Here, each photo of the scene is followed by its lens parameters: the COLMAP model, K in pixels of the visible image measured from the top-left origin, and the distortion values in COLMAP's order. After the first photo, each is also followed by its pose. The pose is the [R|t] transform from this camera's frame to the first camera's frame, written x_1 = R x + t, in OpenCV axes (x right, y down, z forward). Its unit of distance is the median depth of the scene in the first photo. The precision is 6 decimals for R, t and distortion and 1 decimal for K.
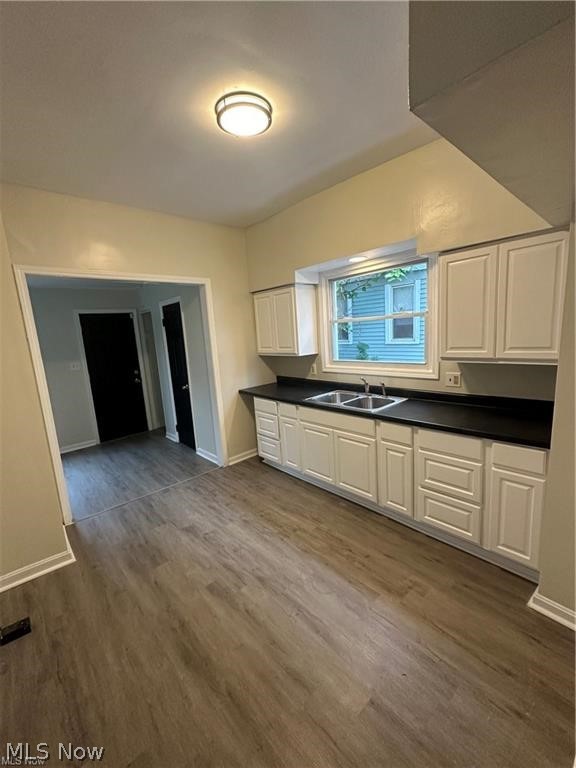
lens RADIAL K [[319.4, 0, 285.8], [0, 319.4, 385.1], [0, 0, 1]] dist [0.001582, 0.000218]
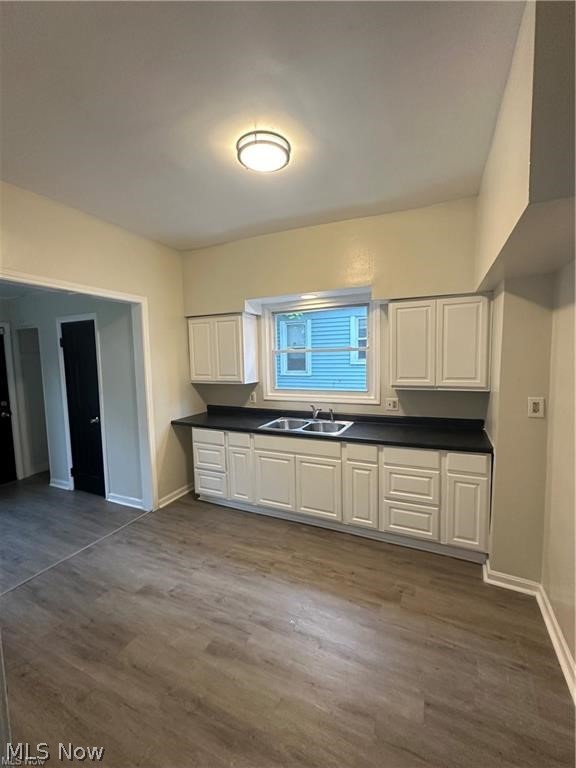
lens RADIAL K [[319.4, 0, 285.8], [0, 319.4, 385.1], [0, 0, 1]] dist [0.001582, 0.000218]
pose [[0.920281, 0.010083, 0.391129, -0.293007], [0.027918, 0.995427, -0.091350, 0.008581], [-0.390262, 0.094987, 0.915791, 0.052364]]
